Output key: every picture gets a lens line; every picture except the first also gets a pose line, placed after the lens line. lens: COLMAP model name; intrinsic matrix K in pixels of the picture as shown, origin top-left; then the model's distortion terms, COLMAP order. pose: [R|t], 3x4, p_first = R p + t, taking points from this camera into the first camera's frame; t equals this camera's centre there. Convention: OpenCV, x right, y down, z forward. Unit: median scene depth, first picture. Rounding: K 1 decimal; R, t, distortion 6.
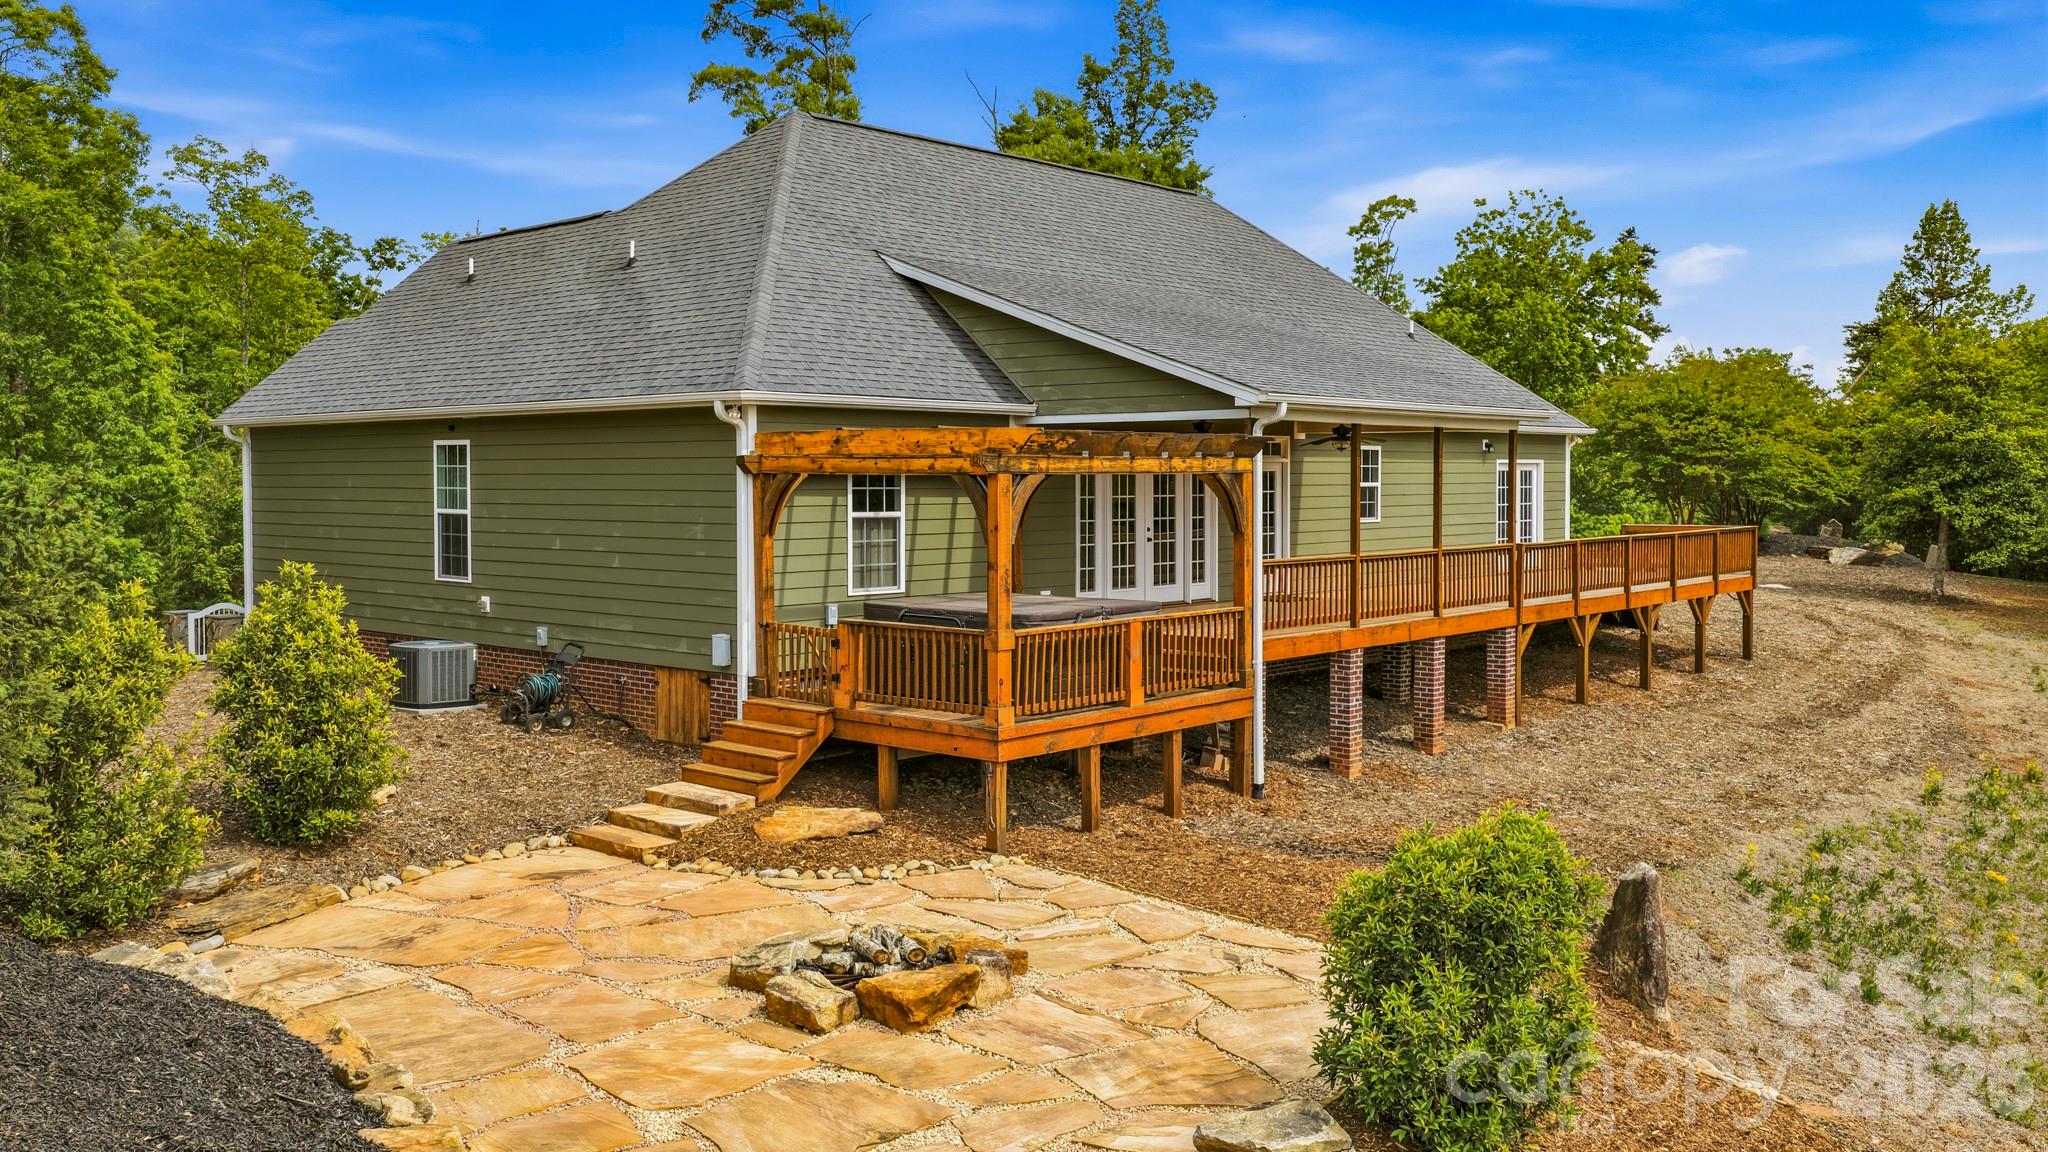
lens RADIAL K [[1714.0, 0, 1024.0], [0, 1714.0, 576.0], [0, 0, 1]] dist [-0.001781, 0.002022]
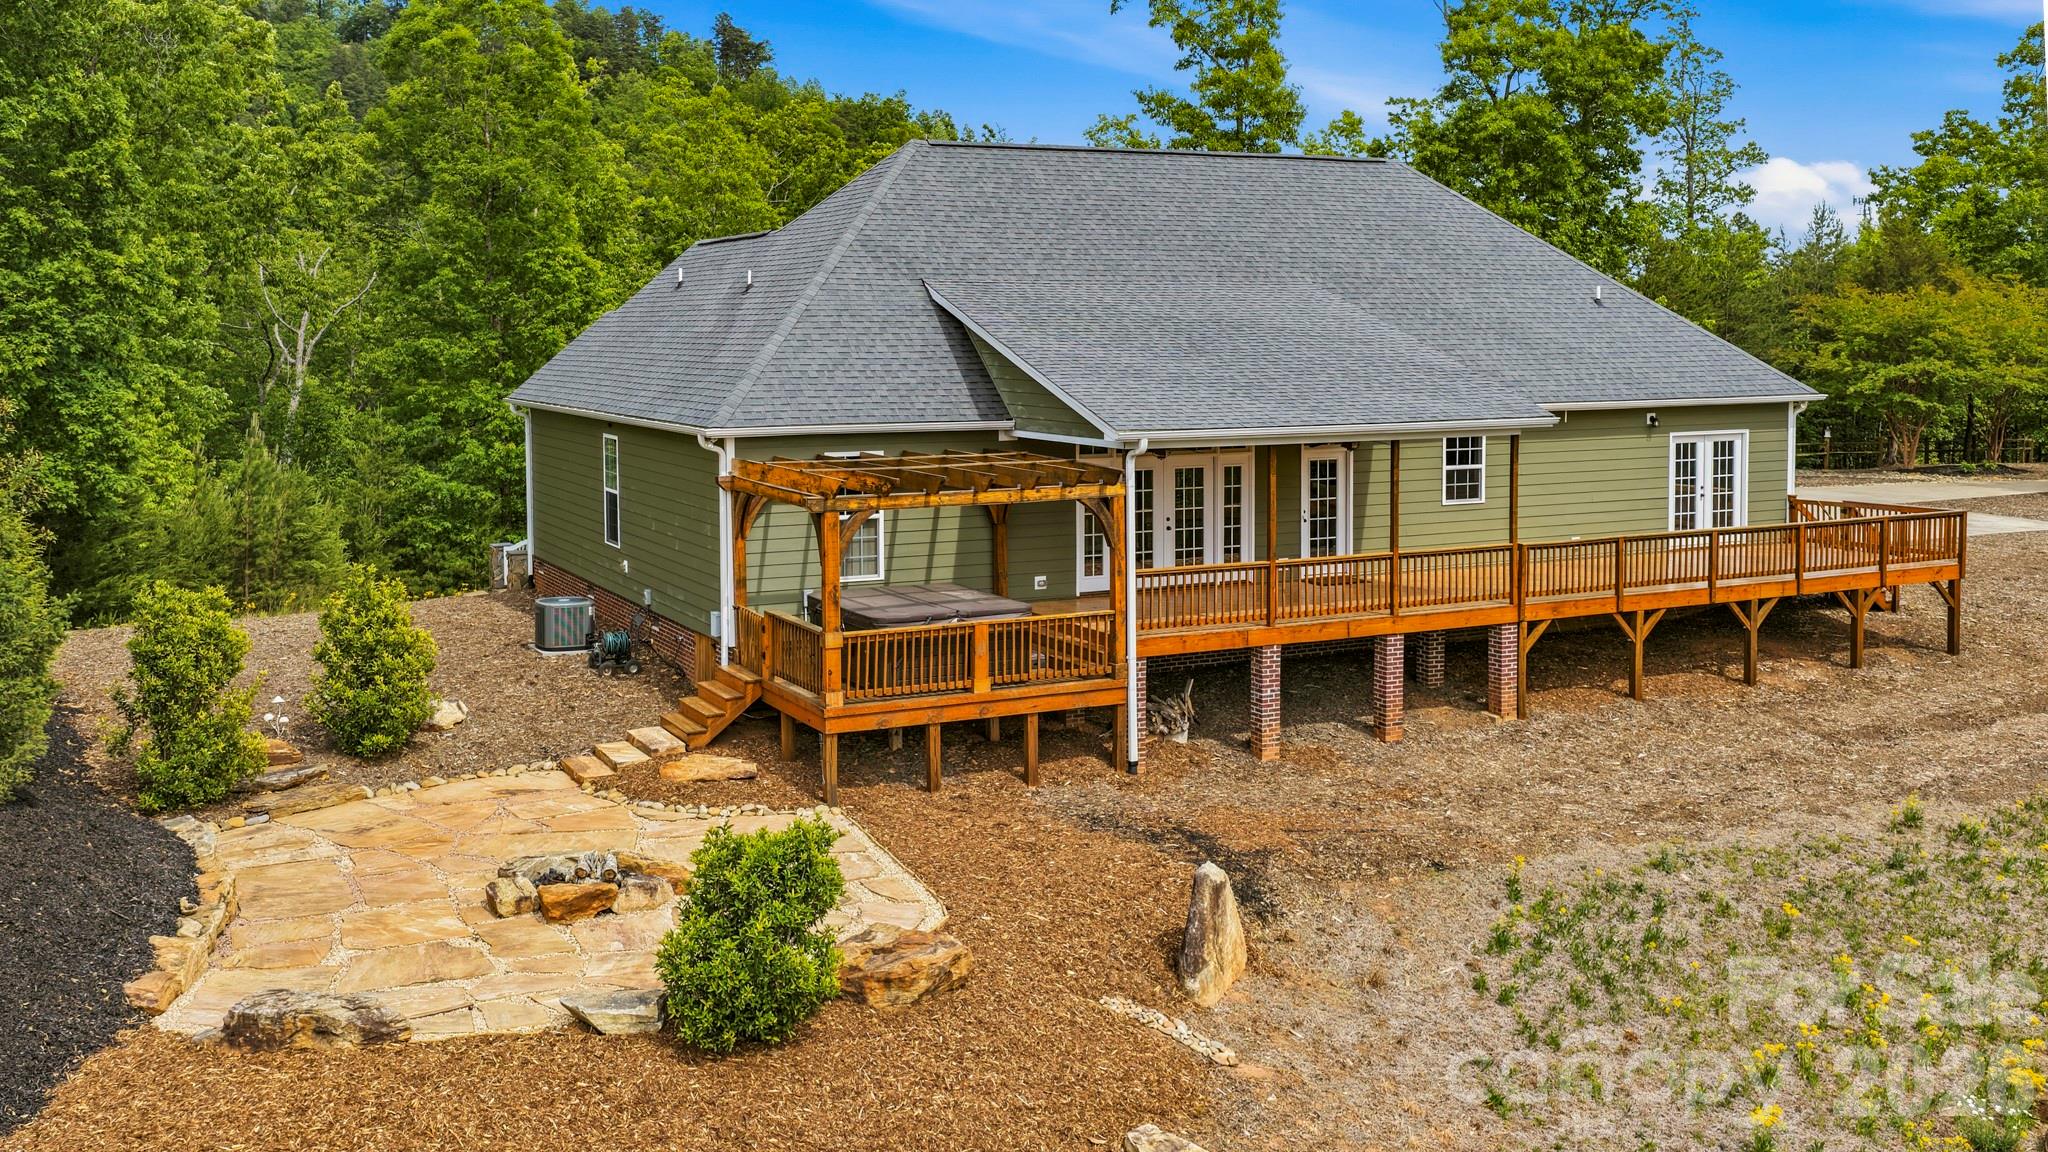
lens RADIAL K [[1928.8, 0, 994.2], [0, 1928.8, 512.9], [0, 0, 1]] dist [0.003415, 0.001970]
pose [[0.926250, 0.034028, -0.375369, 0.535905], [-0.017950, 0.998769, 0.046250, -0.106614], [0.376481, -0.036101, 0.925721, -0.246914]]
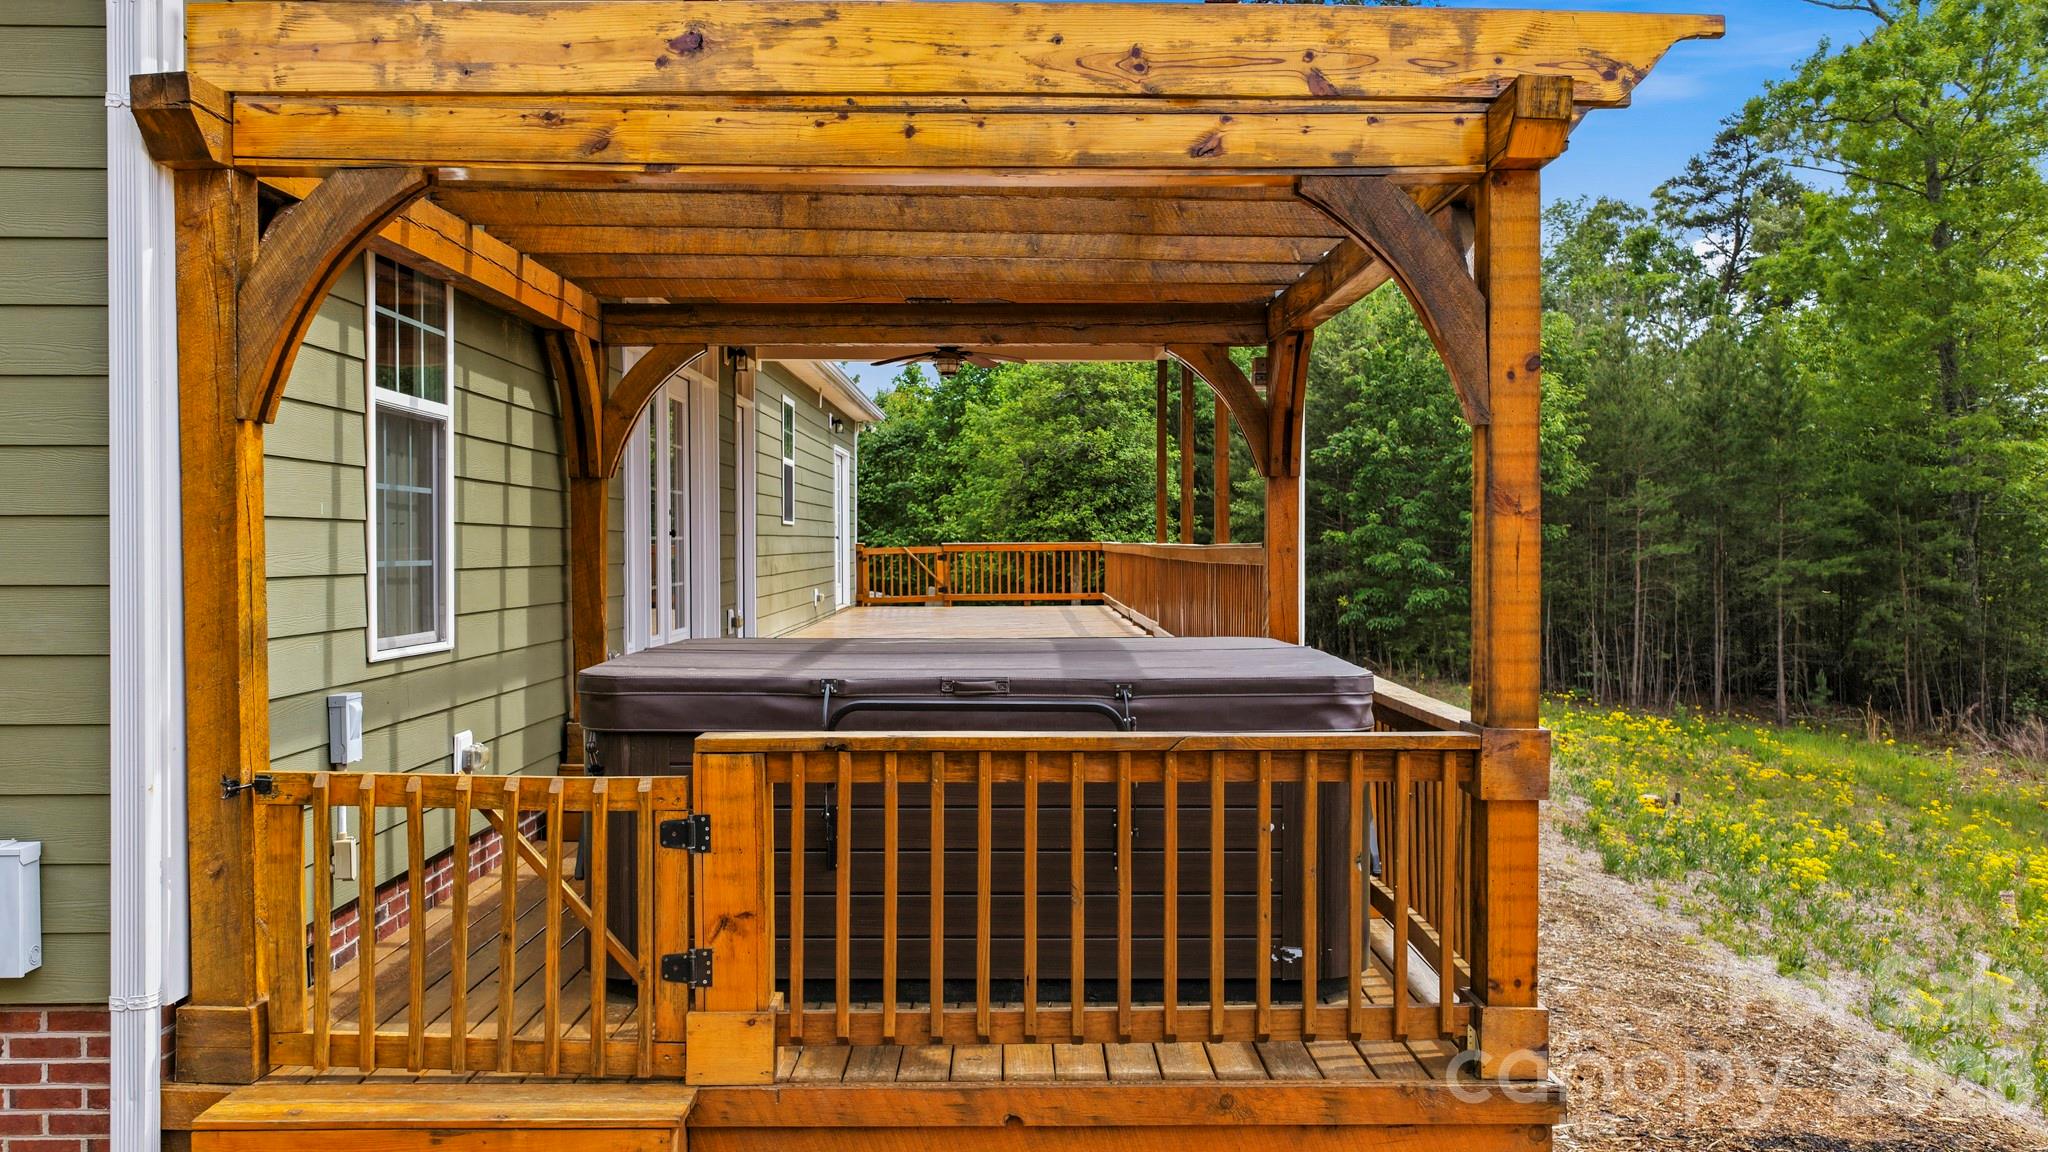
lens RADIAL K [[1714.0, 0, 1024.0], [0, 1714.0, 576.0], [0, 0, 1]] dist [-0.001781, 0.002022]
pose [[0.738951, -0.013360, 0.673626, -0.221602], [0.041432, 0.998812, -0.025640, 0.008895], [-0.672484, 0.046857, 0.738627, 0.702172]]
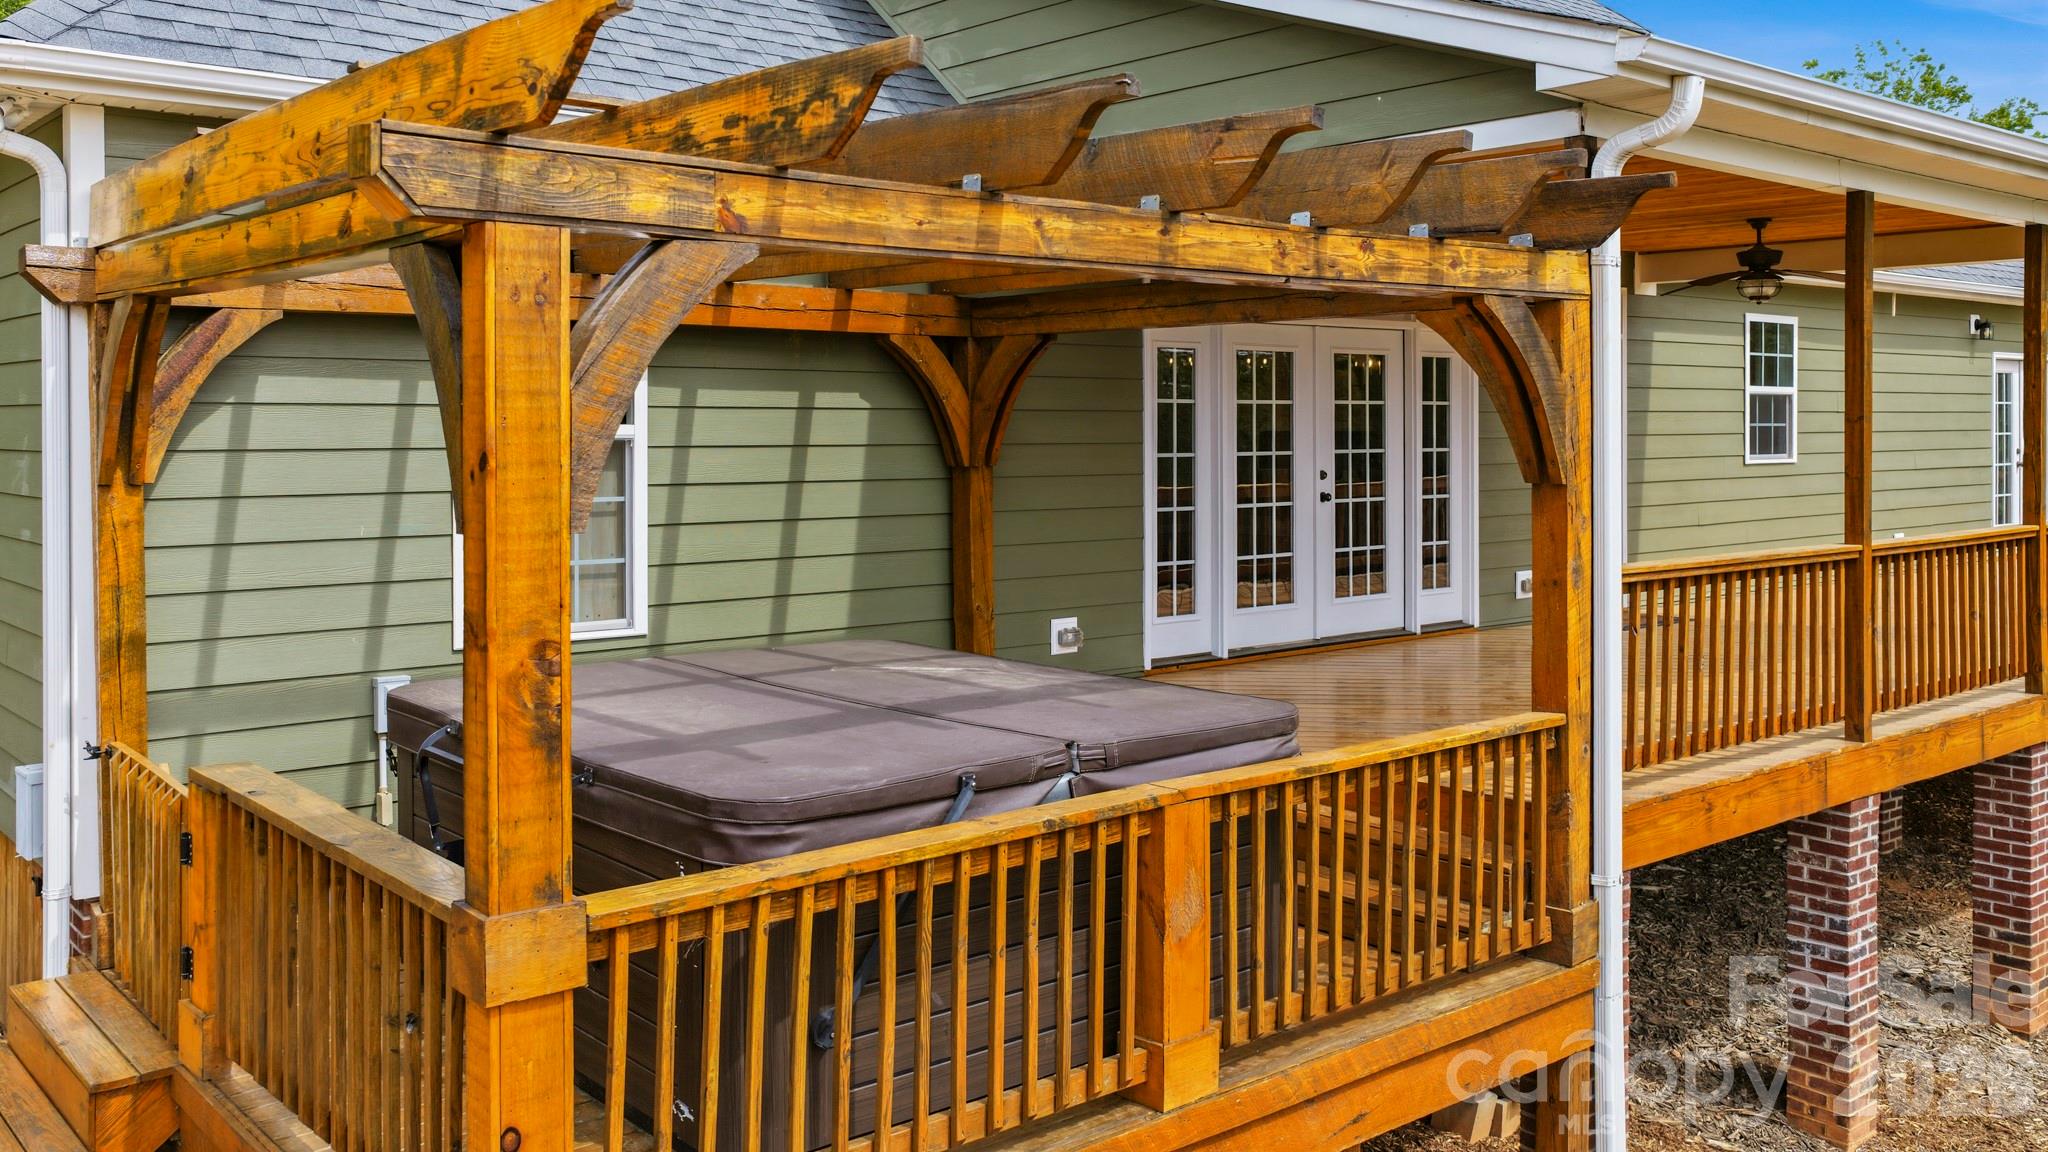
lens RADIAL K [[1740.8, 0, 1029.7], [0, 1740.8, 446.4], [0, 0, 1]] dist [-0.001123, -0.005169]
pose [[0.990636, 0.002025, -0.136511, 0.071521], [-0.008011, 0.999029, -0.043319, -0.017140], [0.136291, 0.044007, 0.989691, 0.646967]]
